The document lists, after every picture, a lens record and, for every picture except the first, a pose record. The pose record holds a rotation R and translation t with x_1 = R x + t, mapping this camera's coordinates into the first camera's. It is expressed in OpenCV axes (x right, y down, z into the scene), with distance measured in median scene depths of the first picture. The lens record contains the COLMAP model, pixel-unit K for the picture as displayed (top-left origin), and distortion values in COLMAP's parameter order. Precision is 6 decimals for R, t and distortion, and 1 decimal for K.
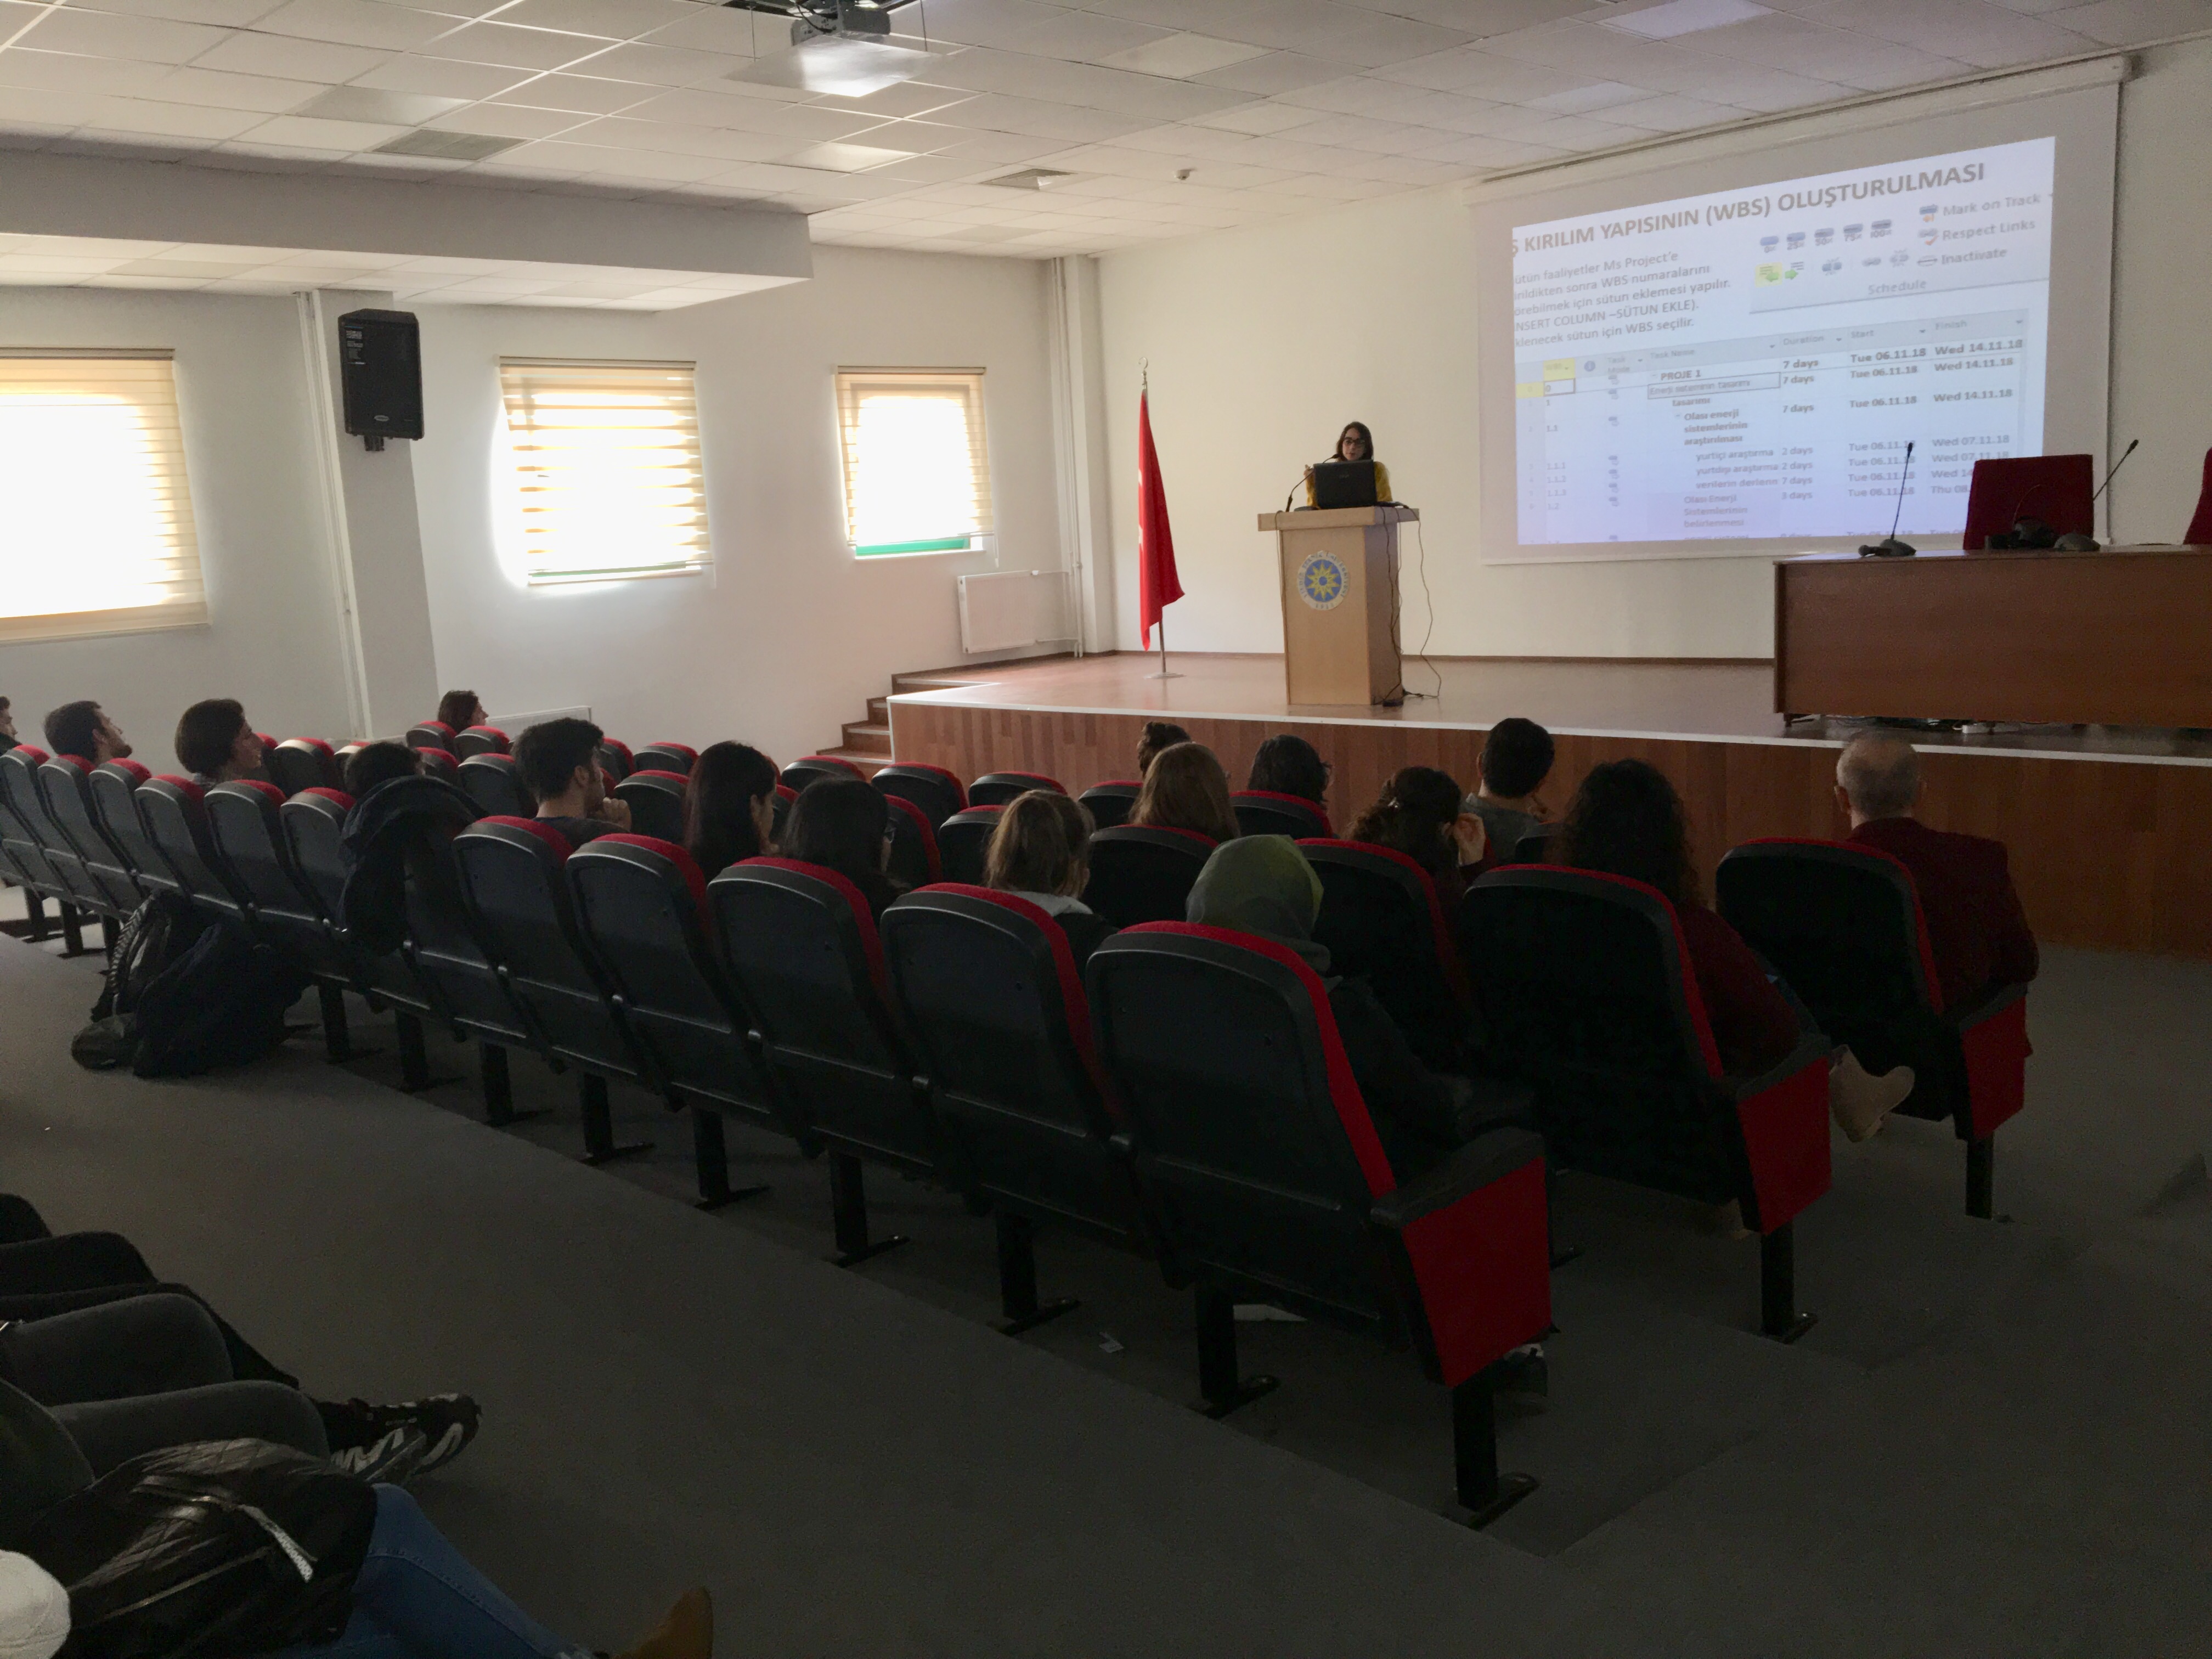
lens RADIAL K [[1882.4, 0, 1091.1], [0, 1882.4, 831.1], [0, 0, 1]] dist [0.080762, -0.118942]
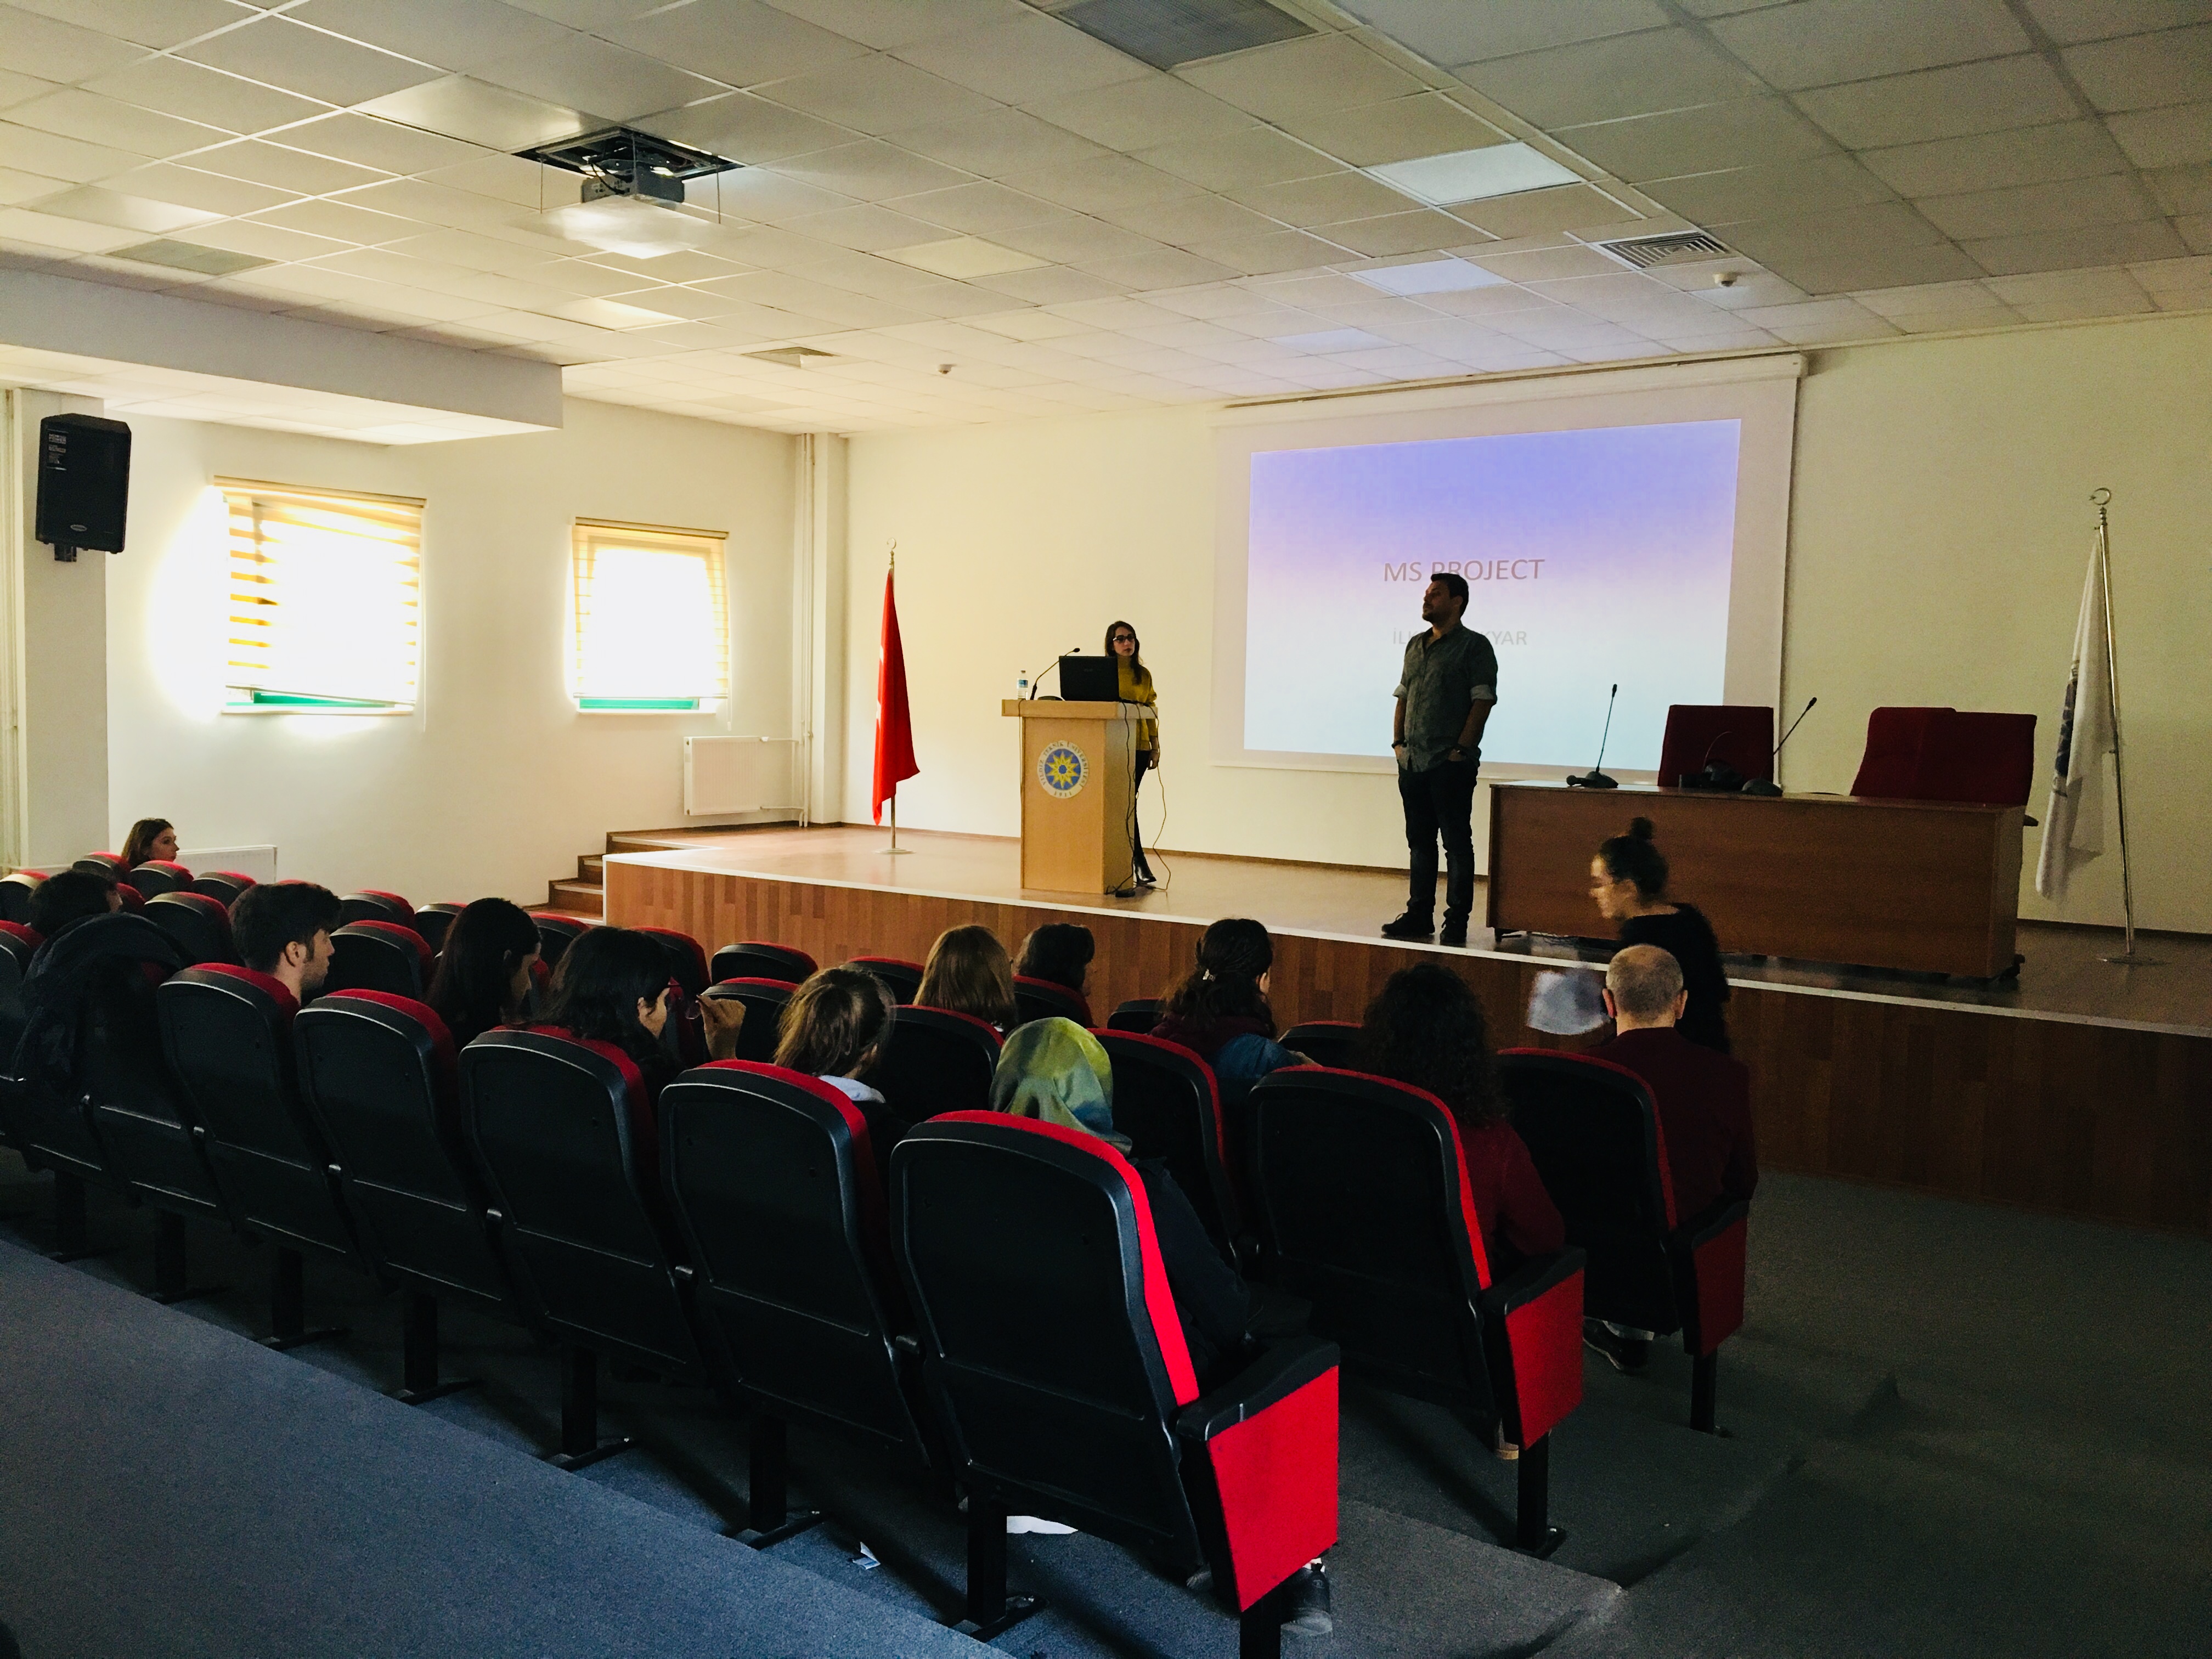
lens RADIAL K [[1882.4, 0, 1097.8], [0, 1882.4, 826.4], [0, 0, 1]] dist [0.080762, -0.118942]
pose [[0.984727, 0.066857, 0.160758, -0.019843], [-0.050987, 0.993590, -0.100895, -0.001067], [-0.166473, 0.091157, 0.981823, 0.005246]]
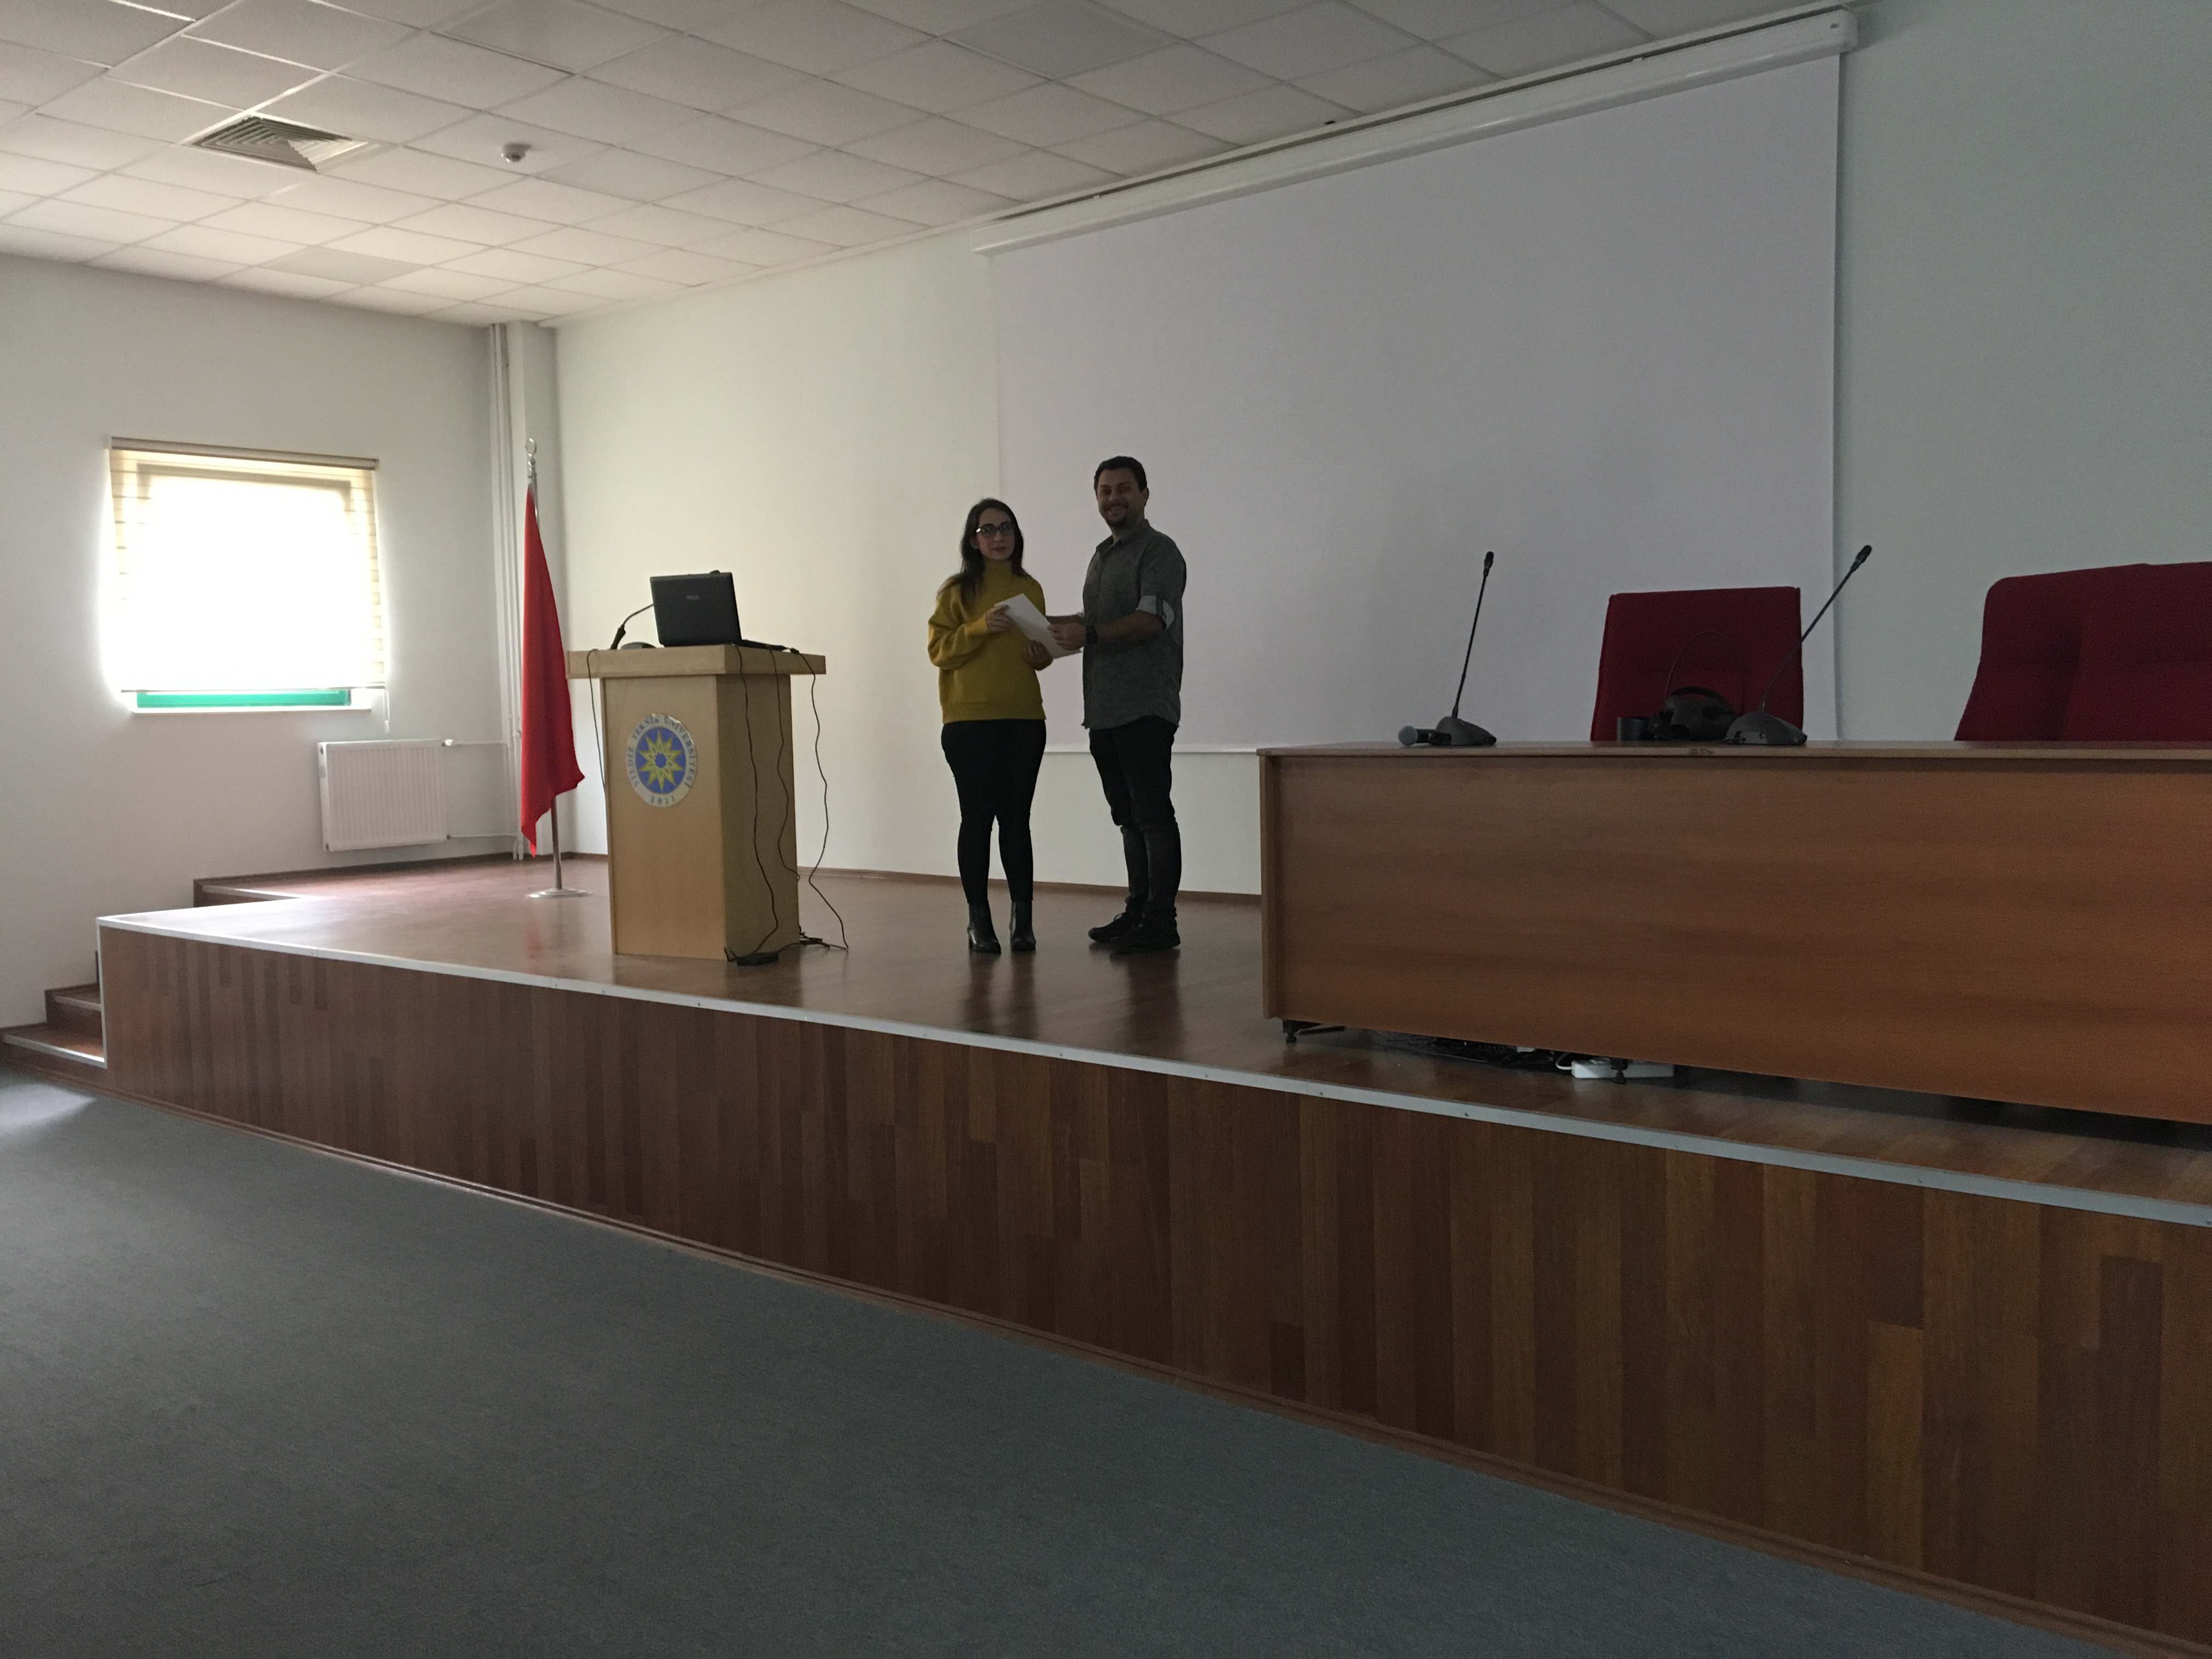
lens RADIAL K [[1882.4, 0, 1094.6], [0, 1882.4, 816.1], [0, 0, 1]] dist [0.080762, -0.118942]
pose [[0.994622, 0.029934, 0.099156, 0.211334], [-0.019037, 0.993851, -0.109079, -0.050012], [-0.101811, 0.106605, 0.989075, 0.377421]]
